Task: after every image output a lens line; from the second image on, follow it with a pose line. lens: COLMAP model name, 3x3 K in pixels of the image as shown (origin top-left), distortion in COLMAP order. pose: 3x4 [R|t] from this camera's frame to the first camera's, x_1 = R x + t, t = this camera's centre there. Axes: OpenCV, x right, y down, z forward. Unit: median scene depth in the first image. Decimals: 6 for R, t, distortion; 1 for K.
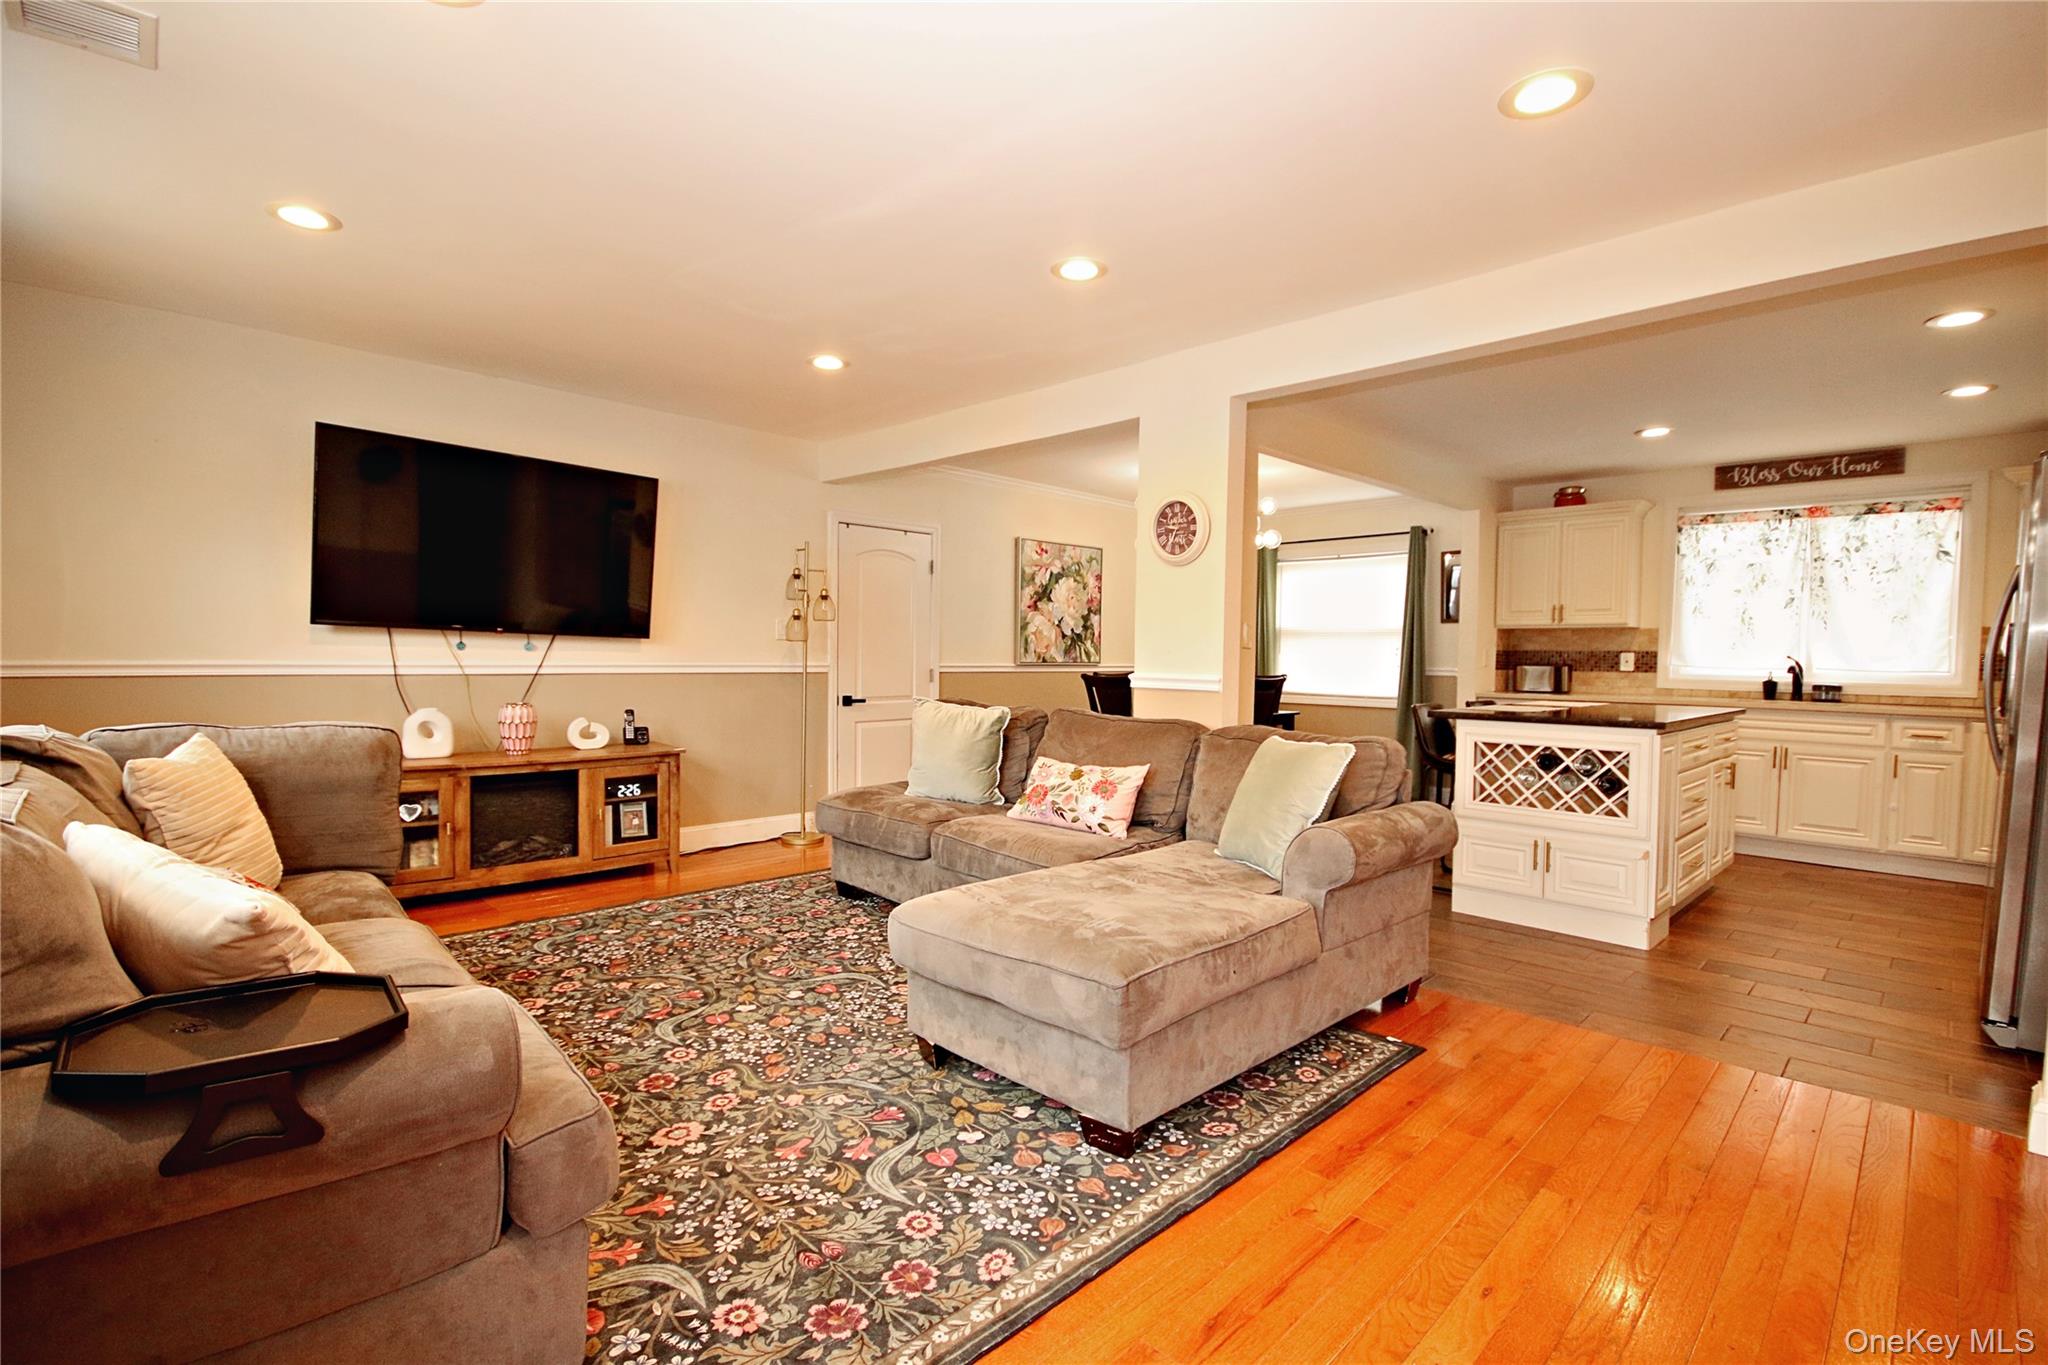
lens RADIAL K [[931.7, 0, 1021.8], [0, 931.7, 689.8], [0, 0, 1]] dist [-0.004233, -0.003810]
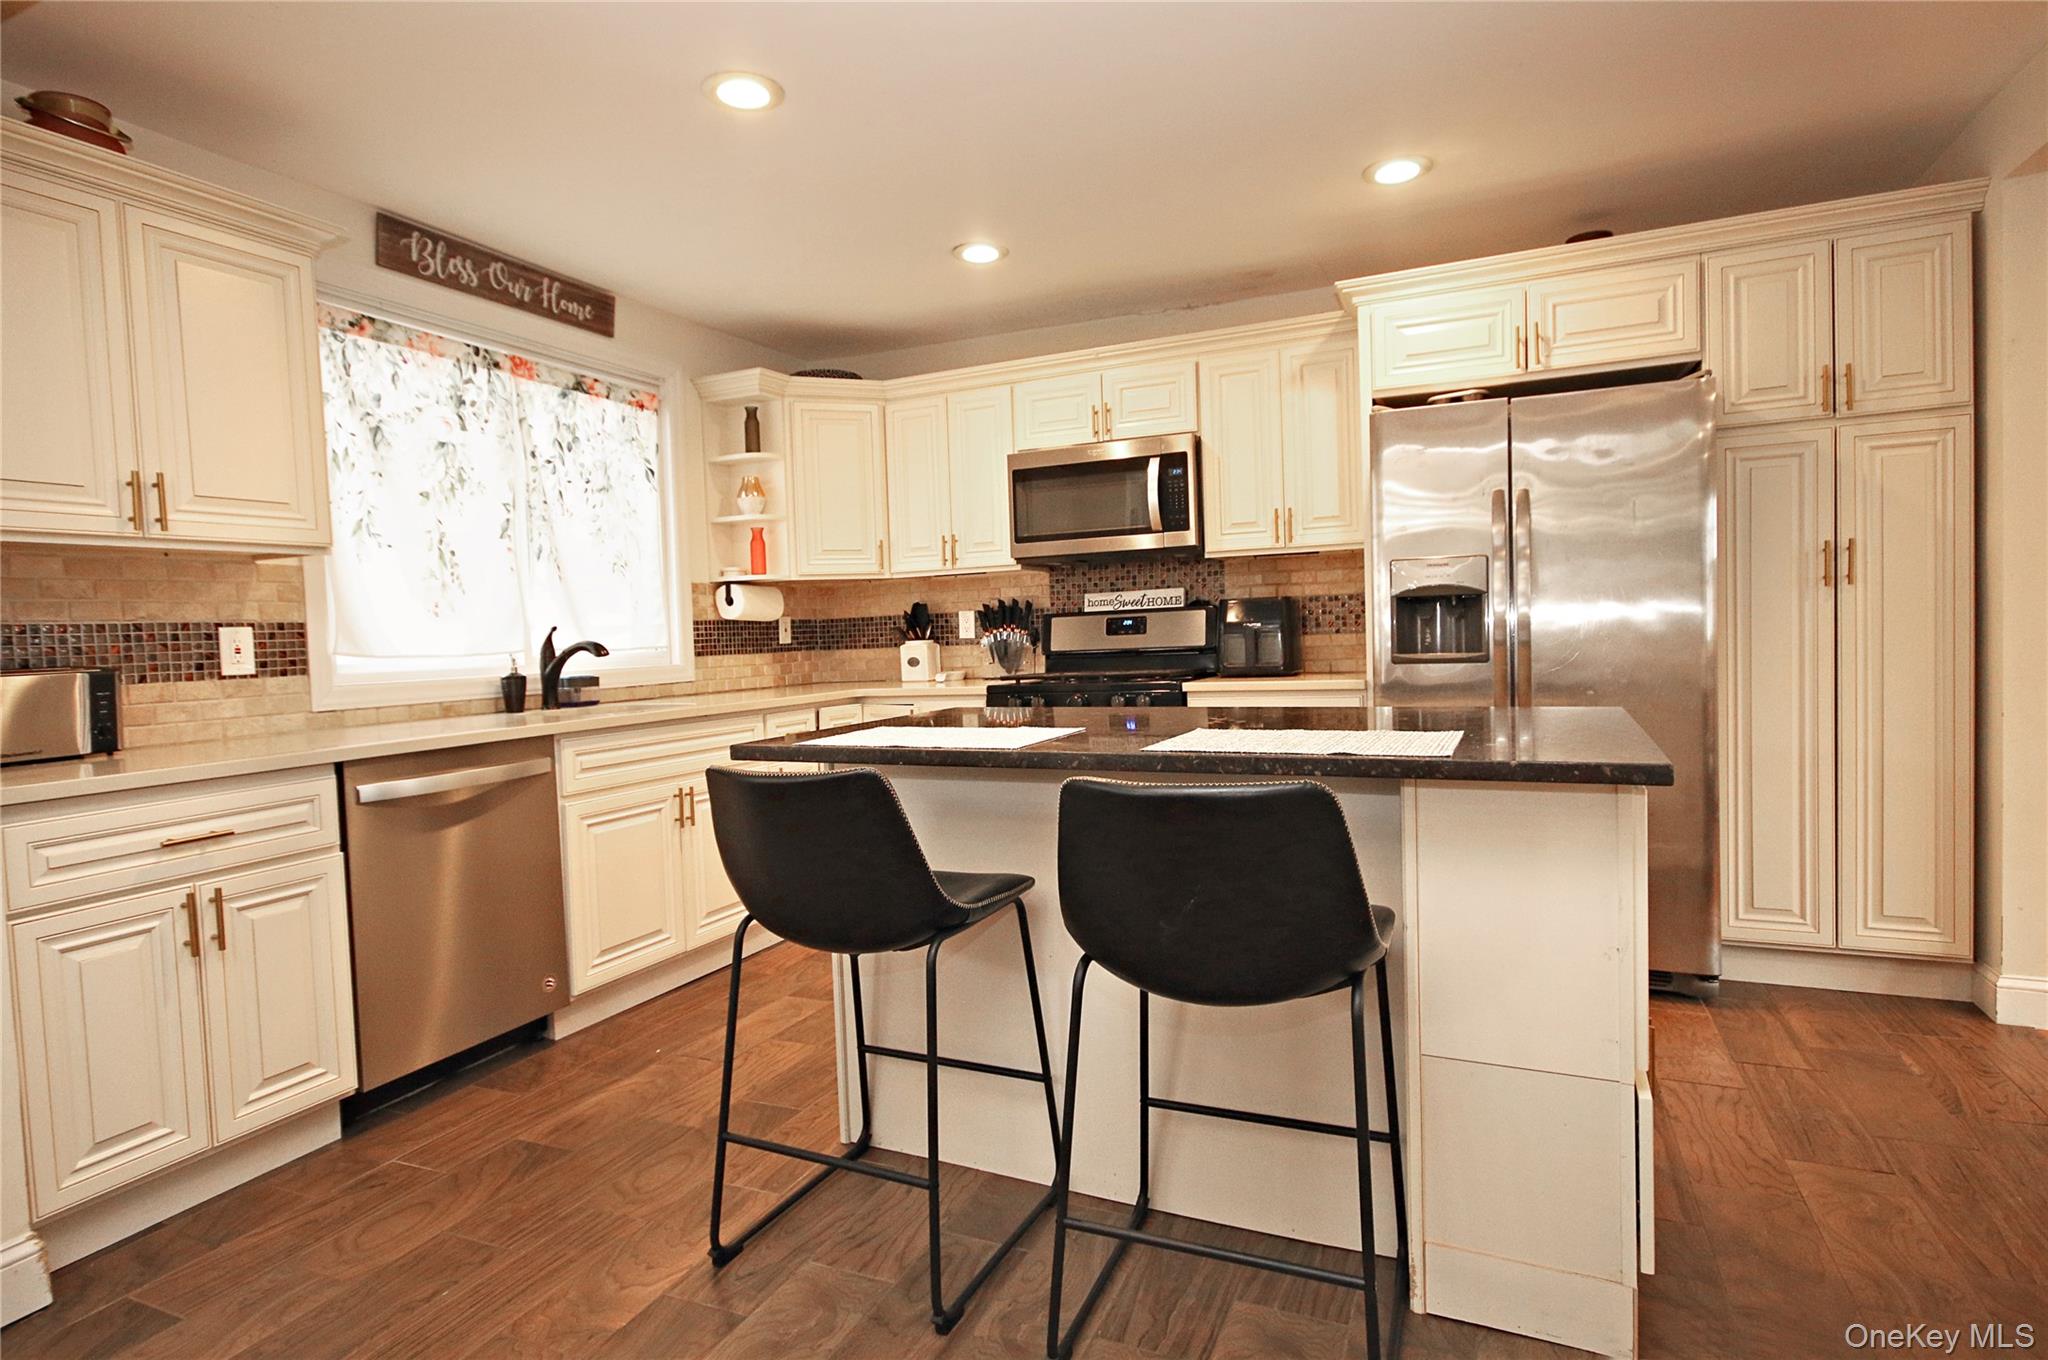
lens RADIAL K [[1067.8, 0, 1025.1], [0, 1067.8, 677.5], [0, 0, 1]] dist [0.005316, -0.000239]
pose [[-0.365397, -0.040595, 0.929966, 0.172742], [0.068369, 0.995180, 0.070305, -0.037369], [-0.928338, 0.089270, -0.360860, 1.147501]]
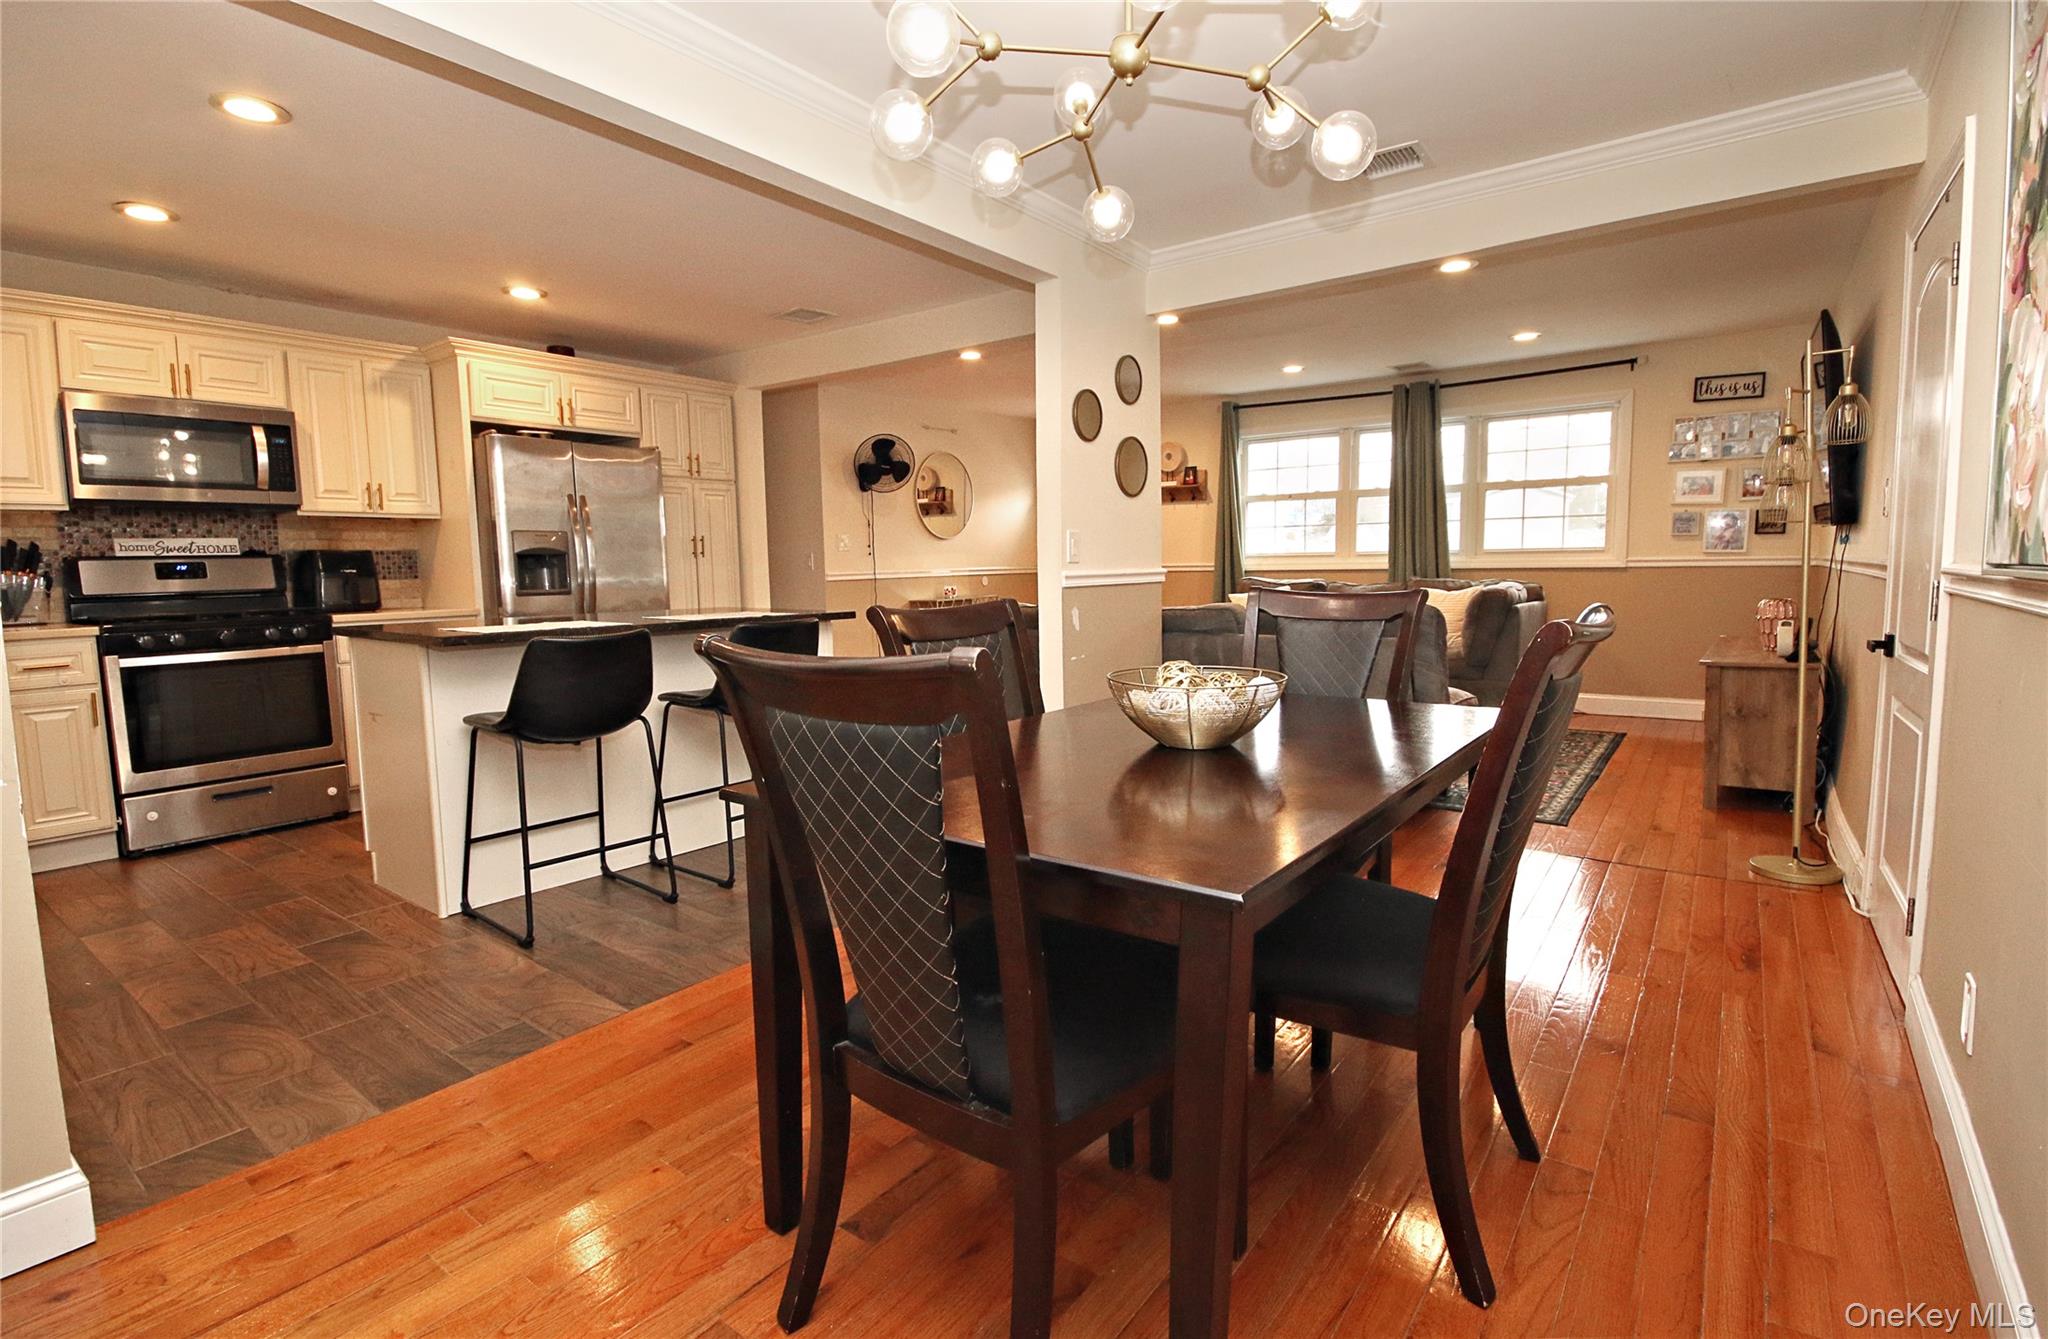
lens RADIAL K [[959.9, 0, 1020.8], [0, 959.9, 660.7], [0, 0, 1]] dist [-0.000423, -0.006472]
pose [[-0.988863, 0.016899, -0.147865, 0.364052], [-0.003706, 0.990428, 0.137978, -0.053353], [0.148781, 0.136989, -0.979336, 1.720724]]
